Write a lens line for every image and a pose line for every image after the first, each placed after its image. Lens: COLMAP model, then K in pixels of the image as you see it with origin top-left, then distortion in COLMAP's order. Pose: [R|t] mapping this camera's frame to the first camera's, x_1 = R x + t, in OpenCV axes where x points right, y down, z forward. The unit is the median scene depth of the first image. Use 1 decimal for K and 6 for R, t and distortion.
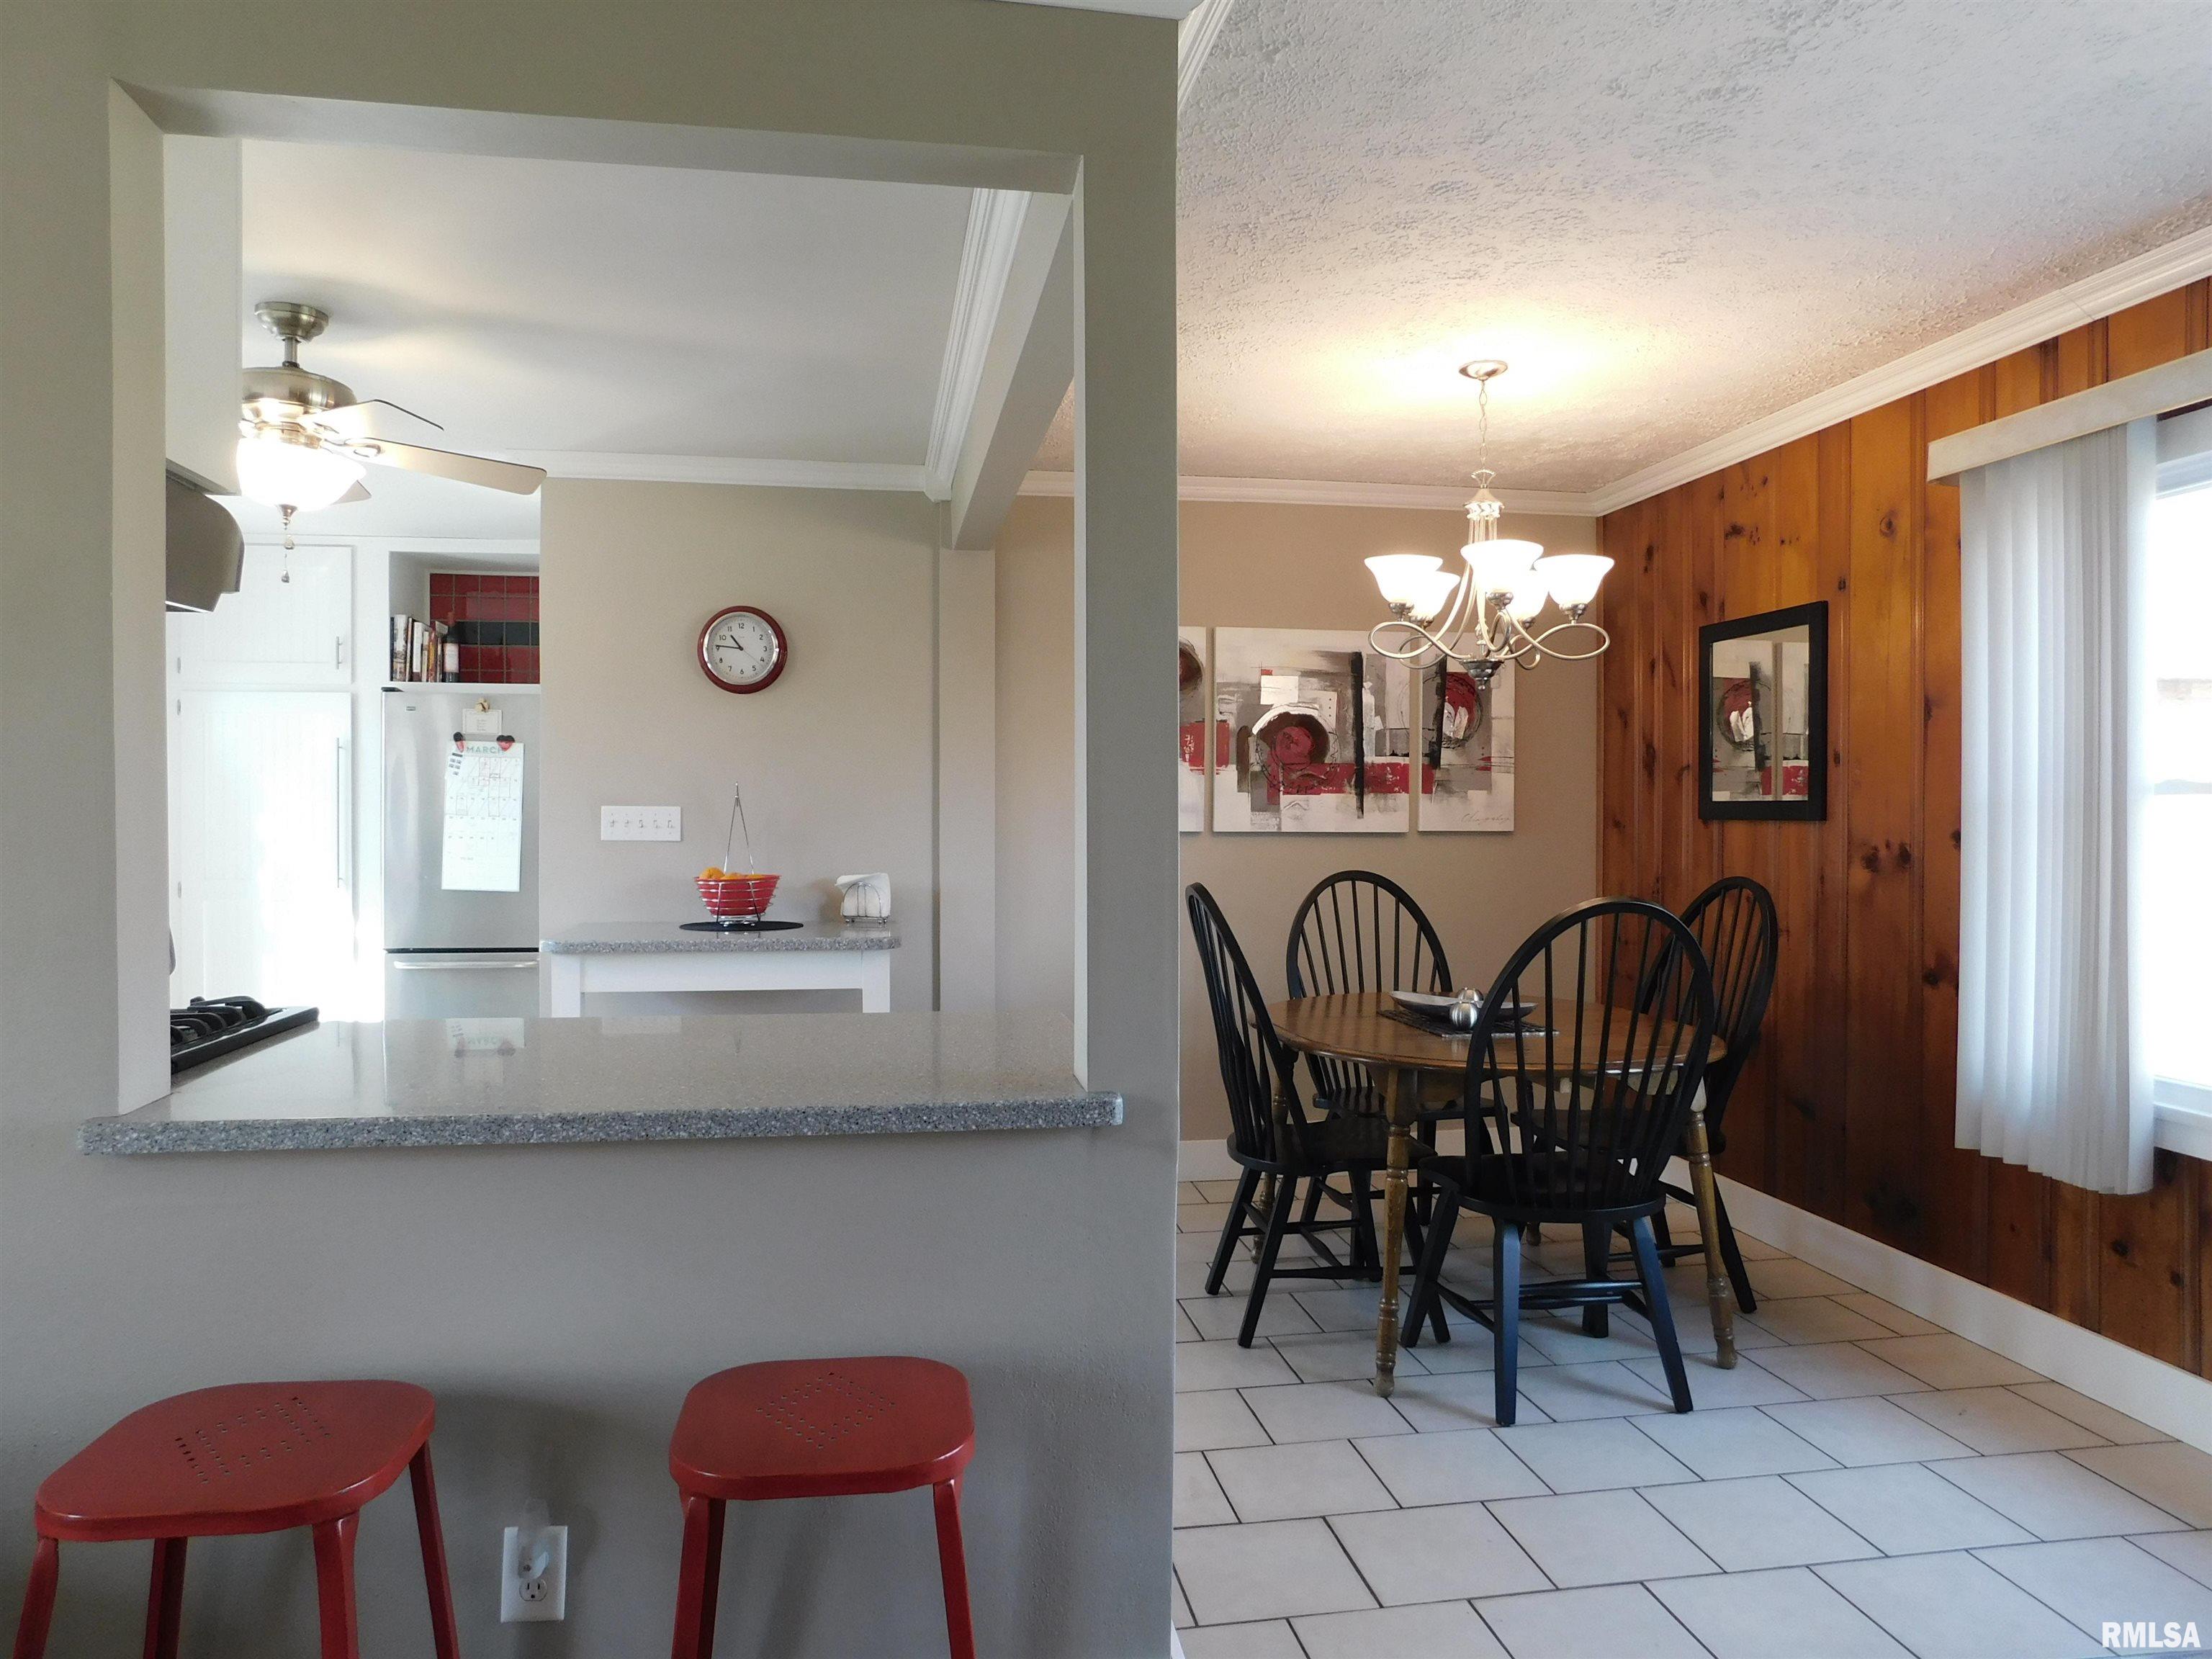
lens RADIAL K [[1453.3, 0, 1095.5], [0, 1453.3, 825.8], [0, 0, 1]] dist [-0.010376, -0.000876]
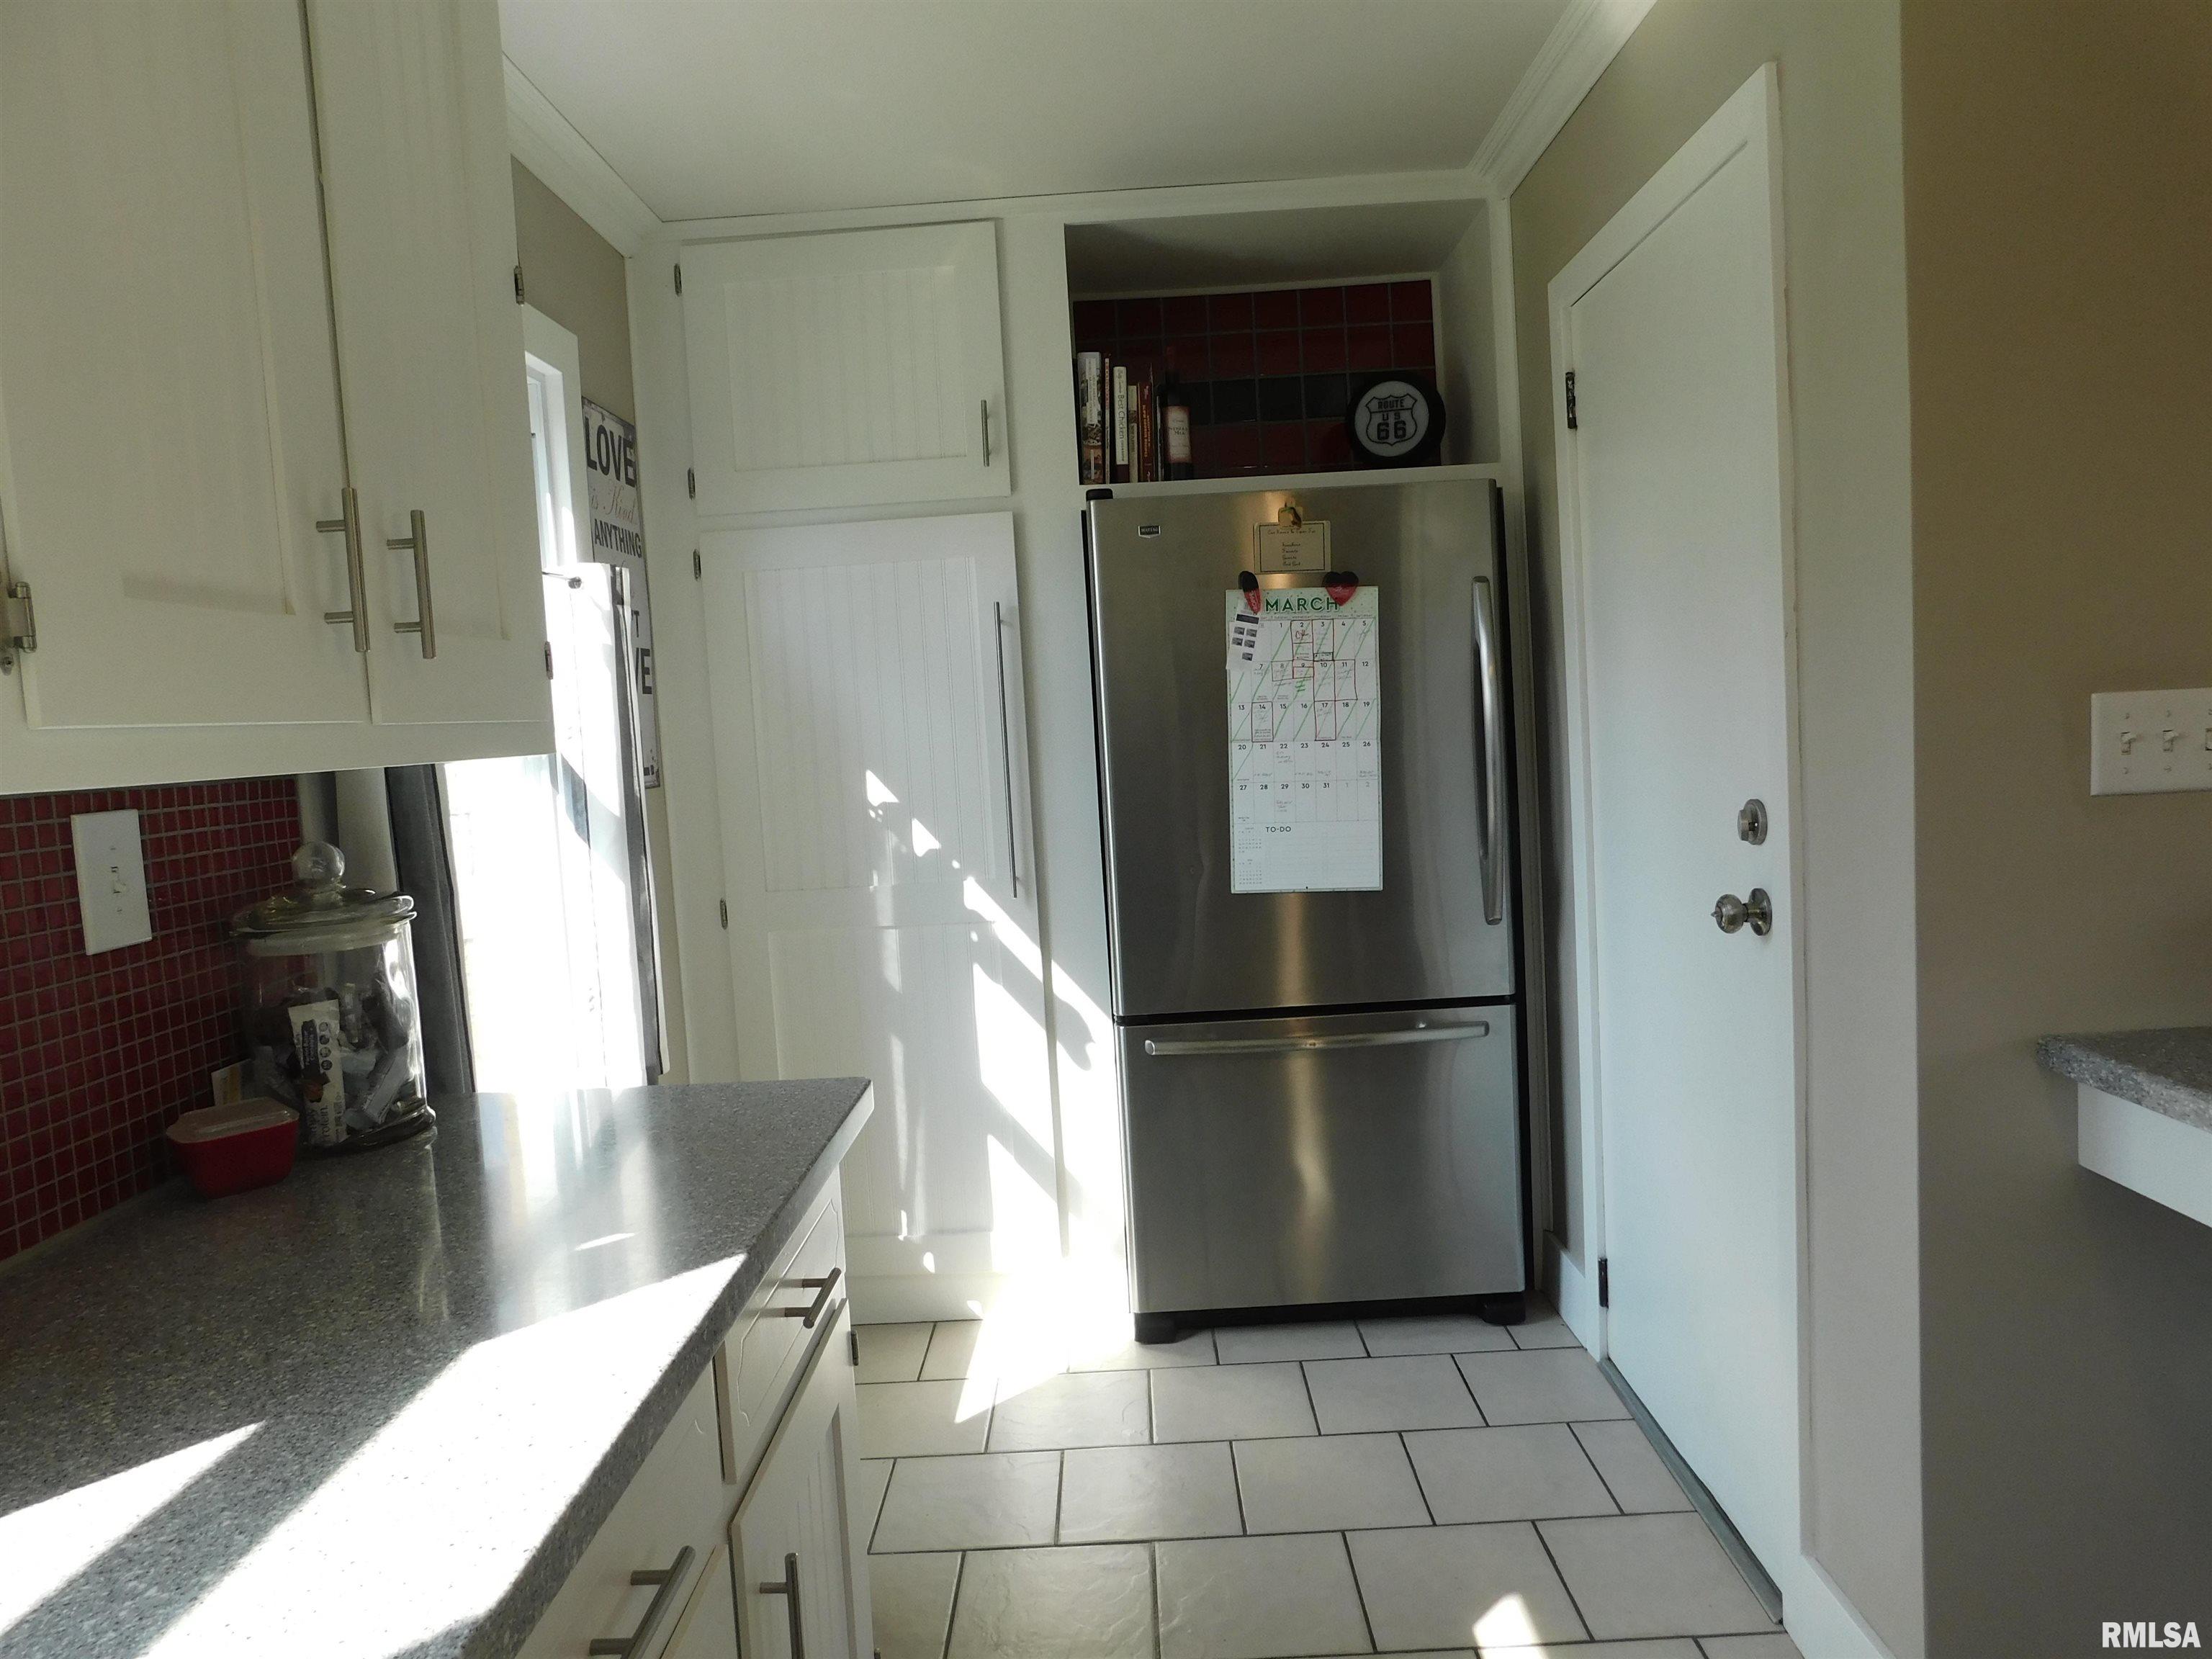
lens RADIAL K [[1453.3, 0, 1095.5], [0, 1453.3, 825.8], [0, 0, 1]] dist [-0.010376, -0.000876]
pose [[0.983731, -0.045235, -0.173859, -0.479018], [0.057693, 0.996065, 0.067279, -0.017833], [0.170131, -0.076215, 0.982470, 0.591584]]
